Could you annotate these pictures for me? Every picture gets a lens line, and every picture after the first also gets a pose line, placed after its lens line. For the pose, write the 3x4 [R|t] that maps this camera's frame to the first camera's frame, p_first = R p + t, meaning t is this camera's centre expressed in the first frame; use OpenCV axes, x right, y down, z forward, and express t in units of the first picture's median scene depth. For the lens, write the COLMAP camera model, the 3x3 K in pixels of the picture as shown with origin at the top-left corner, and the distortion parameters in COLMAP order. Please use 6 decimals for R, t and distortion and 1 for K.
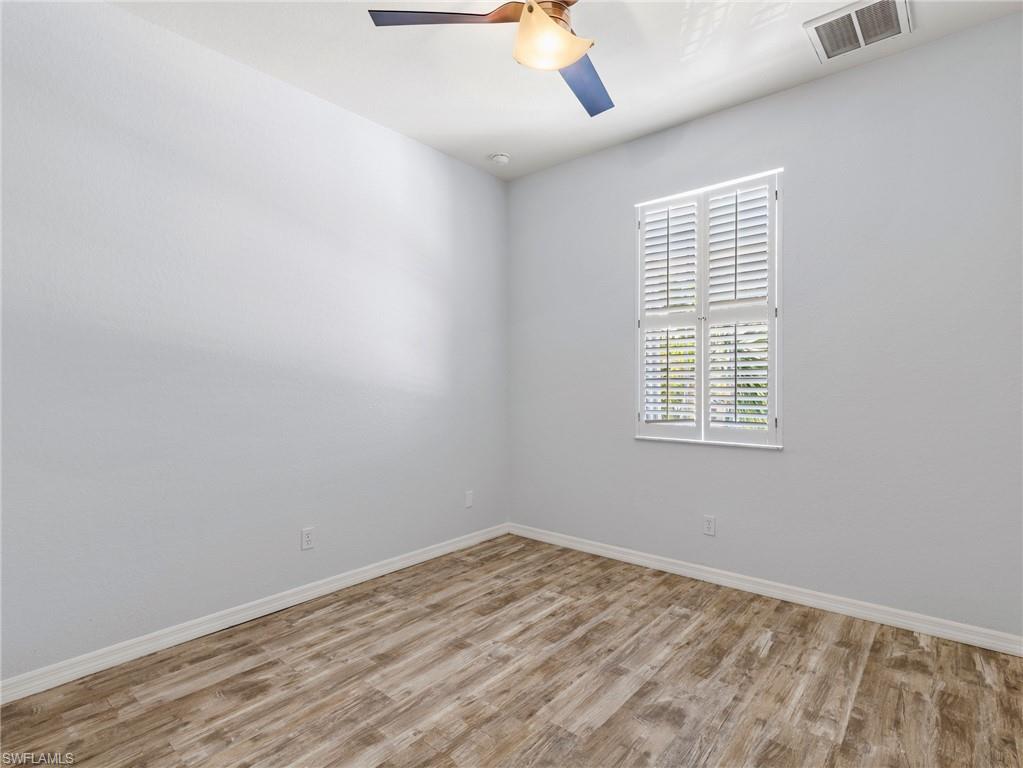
lens RADIAL K [[539.5, 0, 510.8], [0, 539.5, 399.3], [0, 0, 1]] dist [0.028552, 0.000164]
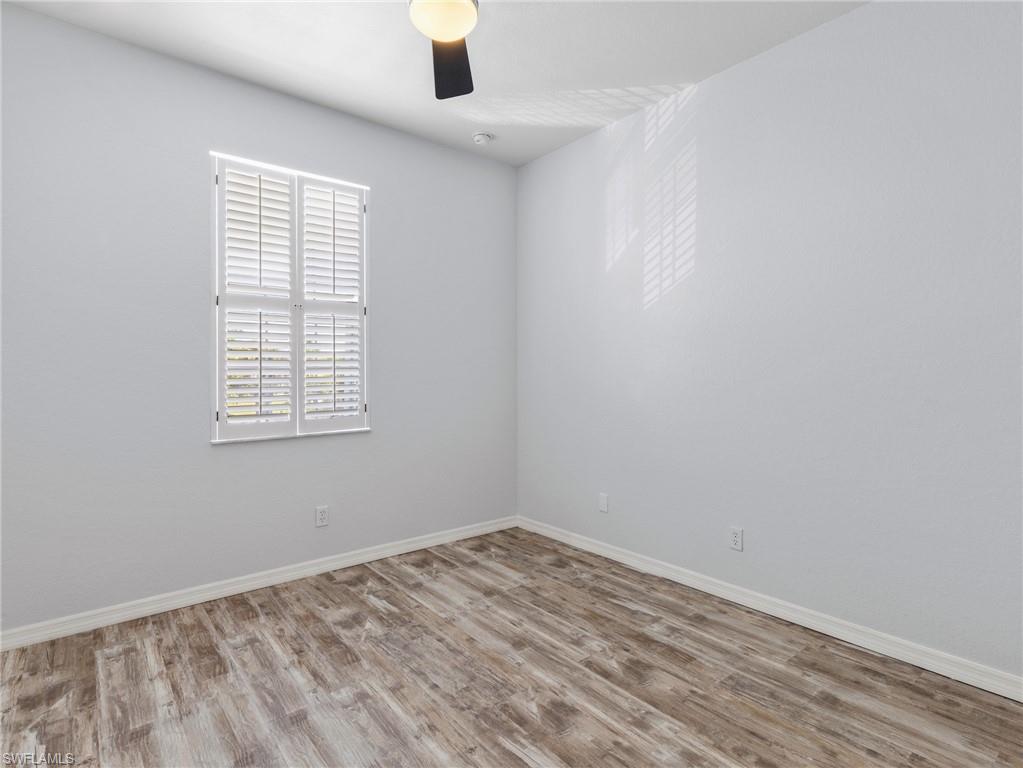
lens RADIAL K [[520.6, 0, 511.5], [0, 520.6, 384.0], [0, 0, 1]] dist [-0.002663, -0.000306]
pose [[0.179408, -0.019219, 0.983587, -0.520856], [0.038780, 0.999170, 0.012450, -0.009279], [-0.983010, 0.035910, 0.180005, 0.502199]]
